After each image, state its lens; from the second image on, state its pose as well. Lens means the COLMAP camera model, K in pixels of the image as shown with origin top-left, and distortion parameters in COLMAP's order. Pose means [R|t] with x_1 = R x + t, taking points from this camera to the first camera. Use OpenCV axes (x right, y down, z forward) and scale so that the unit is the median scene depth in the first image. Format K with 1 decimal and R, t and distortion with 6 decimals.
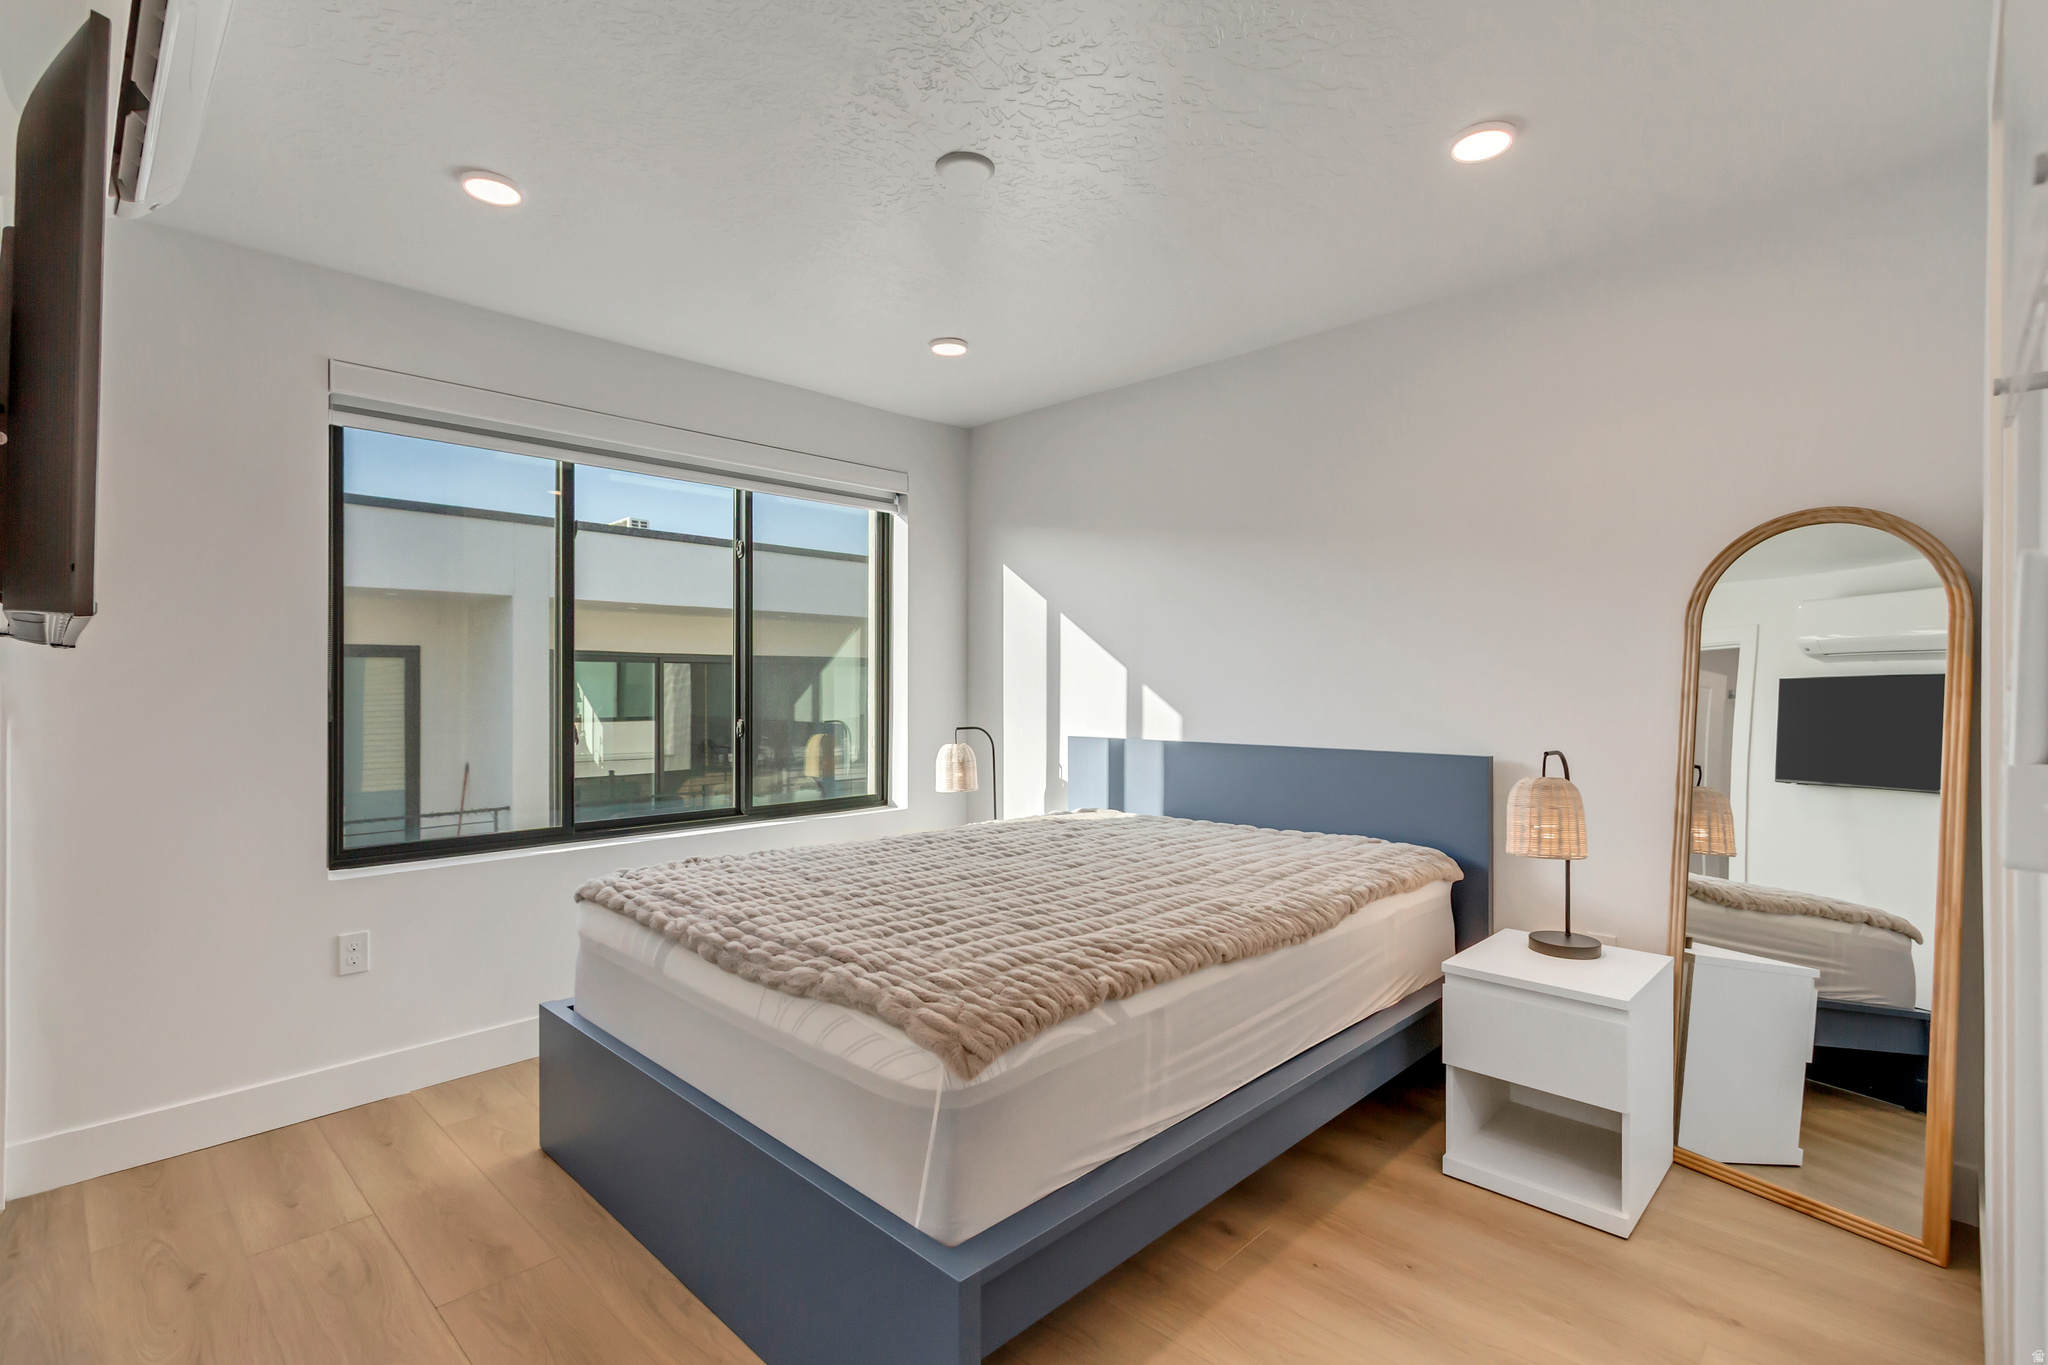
lens RADIAL K [[959.9, 0, 1028.7], [0, 959.9, 686.0], [0, 0, 1]] dist [0.009779, -0.000312]
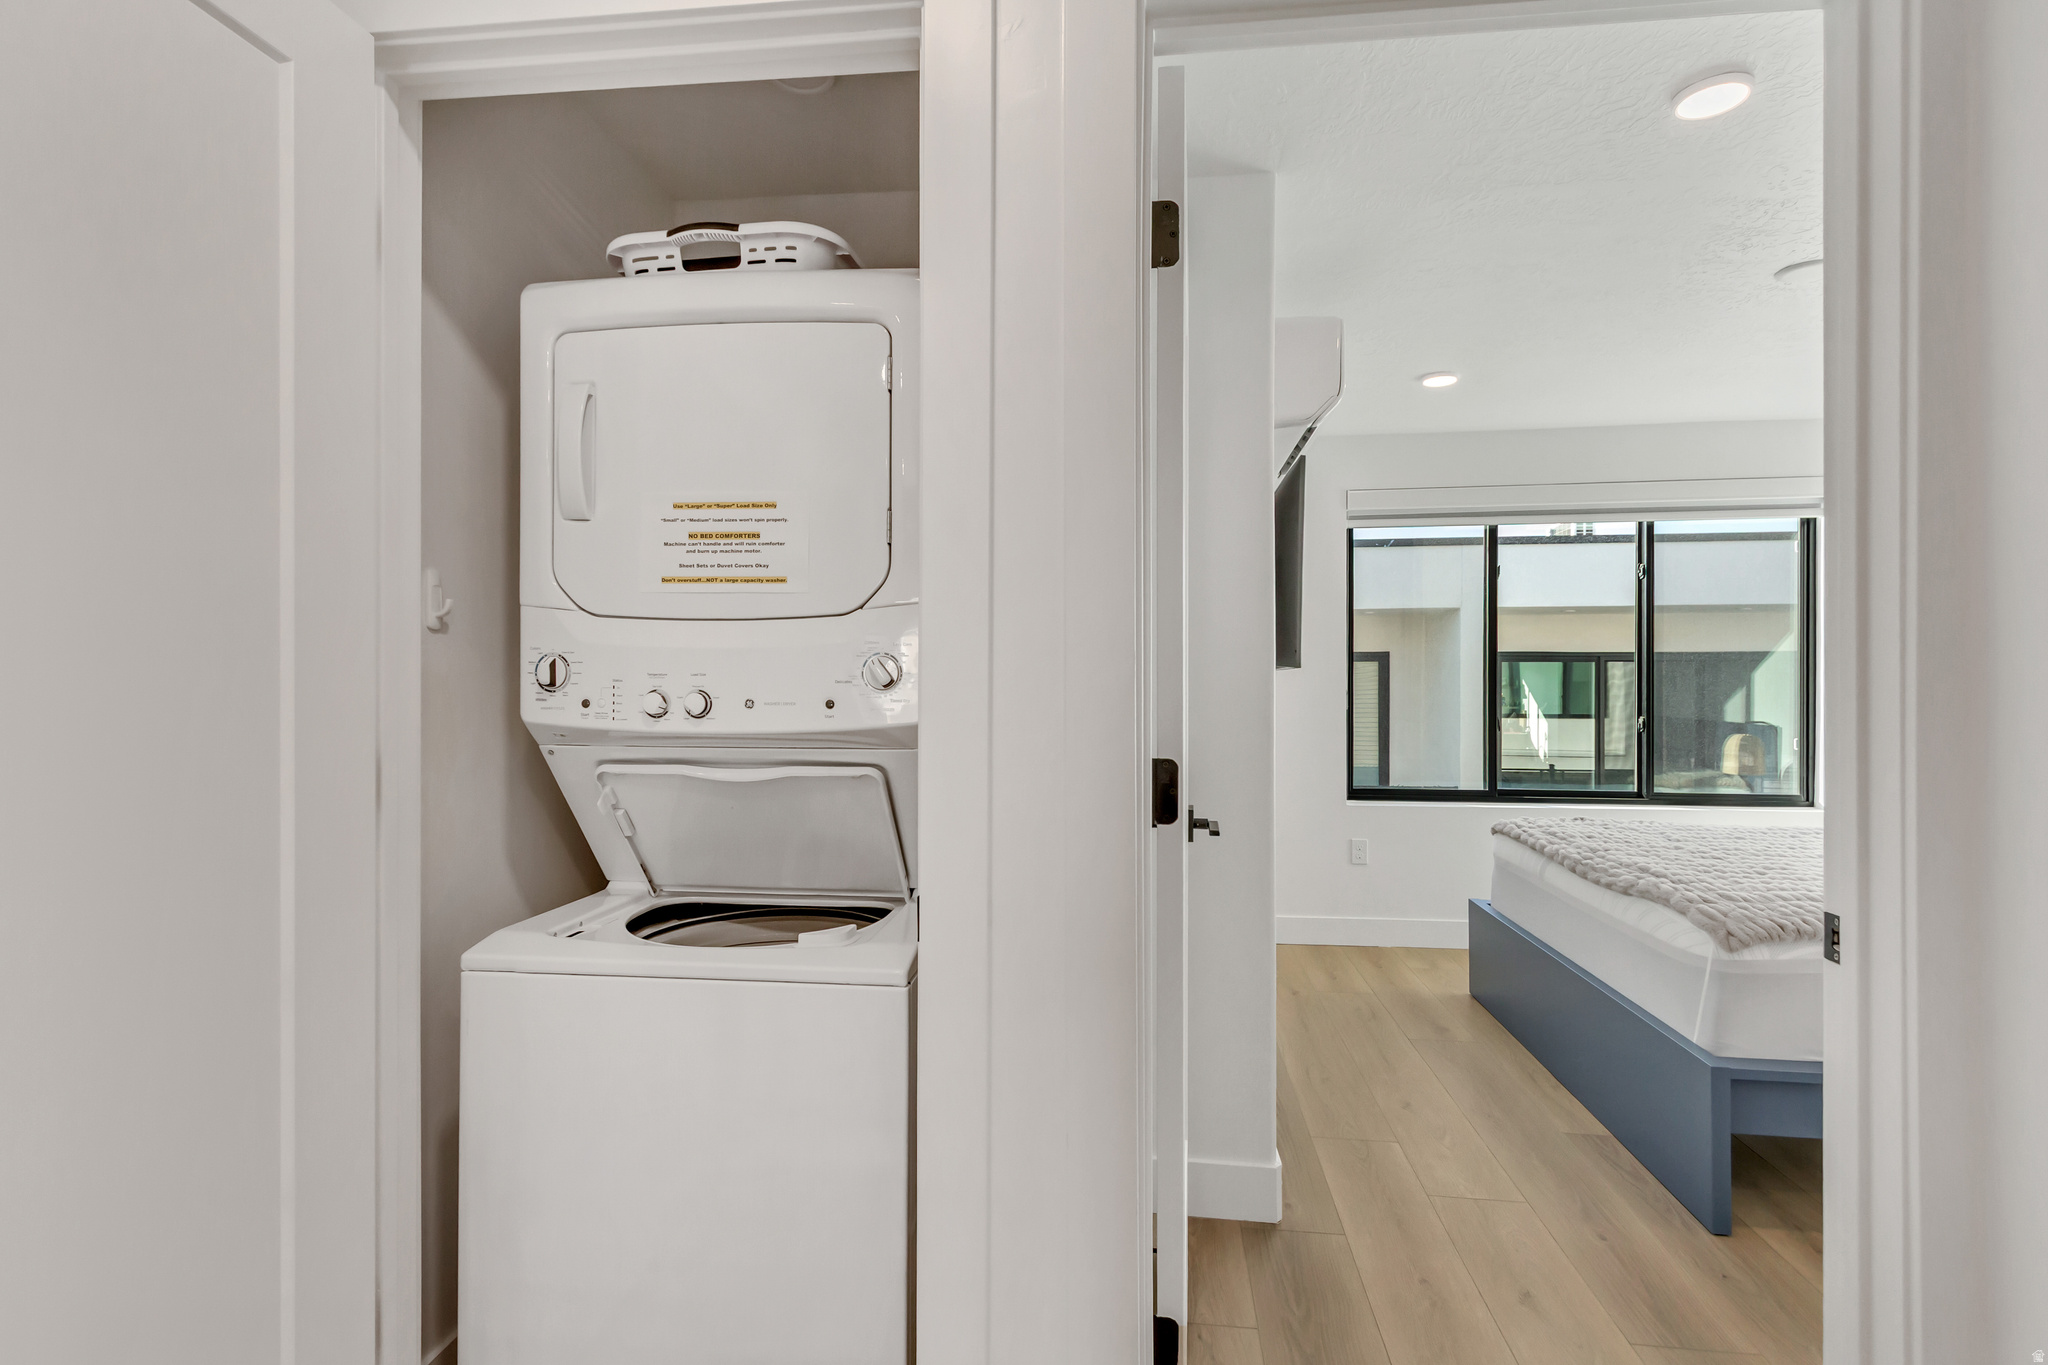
lens RADIAL K [[959.9, 0, 1030.1], [0, 959.9, 678.1], [0, 0, 1]] dist [0.009779, -0.000312]
pose [[0.606968, -0.001324, -0.794725, 0.298645], [-0.002317, 0.999991, -0.003436, -0.011286], [0.794723, 0.003926, 0.606959, -0.505182]]
